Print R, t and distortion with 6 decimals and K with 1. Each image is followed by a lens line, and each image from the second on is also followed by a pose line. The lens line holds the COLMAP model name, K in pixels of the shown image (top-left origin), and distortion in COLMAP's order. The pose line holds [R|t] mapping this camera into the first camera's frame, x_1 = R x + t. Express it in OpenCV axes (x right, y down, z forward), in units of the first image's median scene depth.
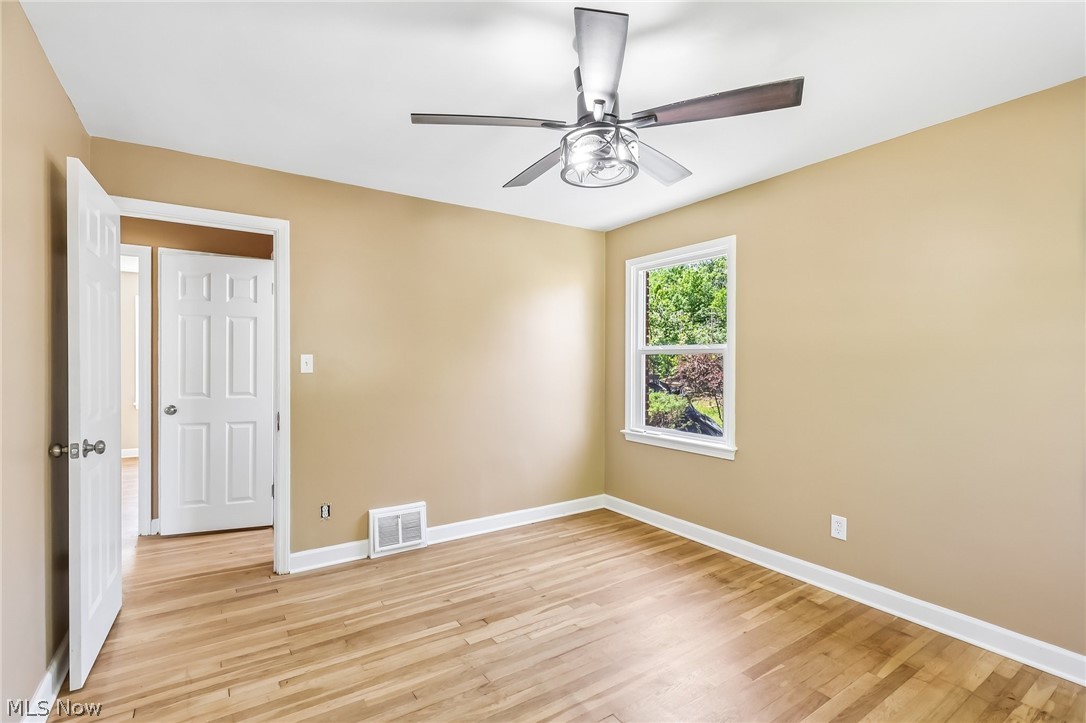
lens RADIAL K [[512.5, 0, 542.1], [0, 512.5, 361.1], [0, 0, 1]] dist [0.000817, 0.000878]
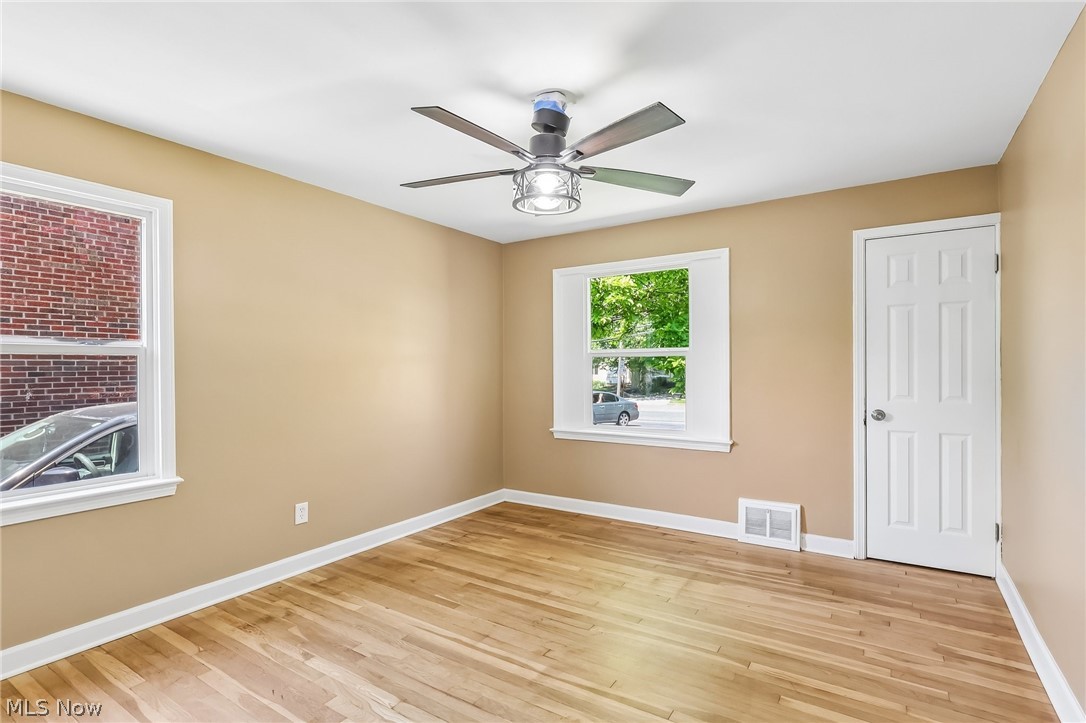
lens RADIAL K [[512.5, 0, 555.3], [0, 512.5, 357.6], [0, 0, 1]] dist [0.000817, 0.000878]
pose [[-0.410997, 0.002625, 0.911633, -0.643742], [-0.012345, 0.999888, -0.008445, -0.003410], [-0.911553, -0.014725, -0.410919, 0.960153]]
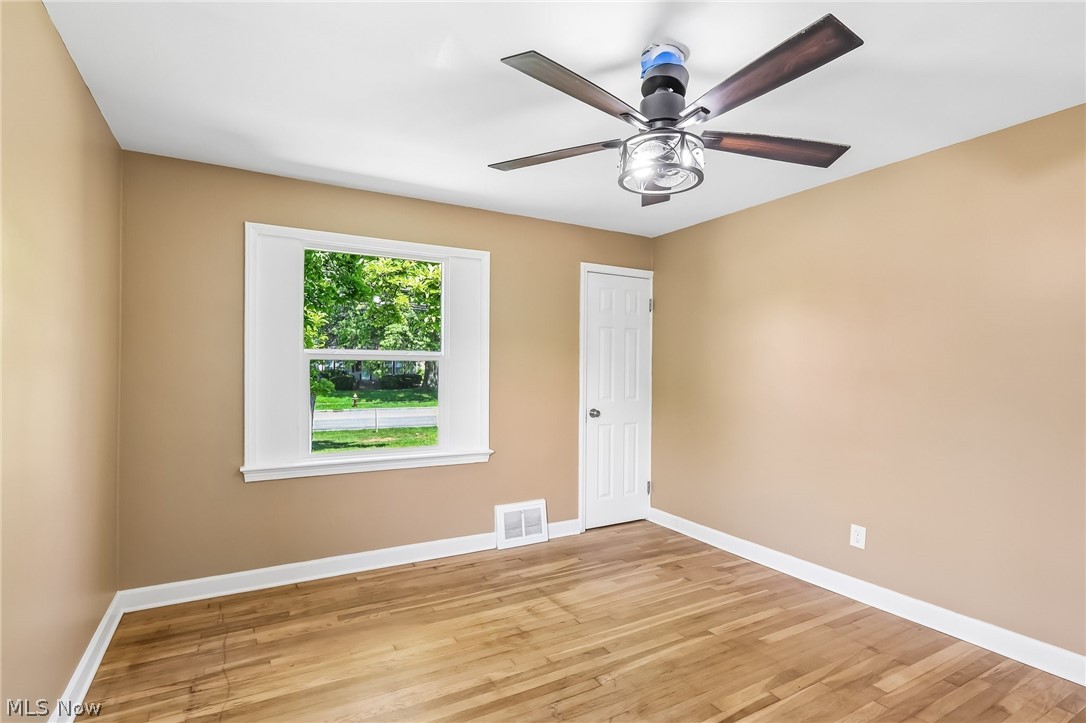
lens RADIAL K [[512.5, 0, 534.0], [0, 512.5, 365.9], [0, 0, 1]] dist [0.000817, 0.000878]
pose [[-0.995009, -0.014370, 0.098746, 0.151306], [-0.017666, 0.999313, -0.032583, 0.025065], [-0.098210, -0.034165, -0.994579, 1.285249]]
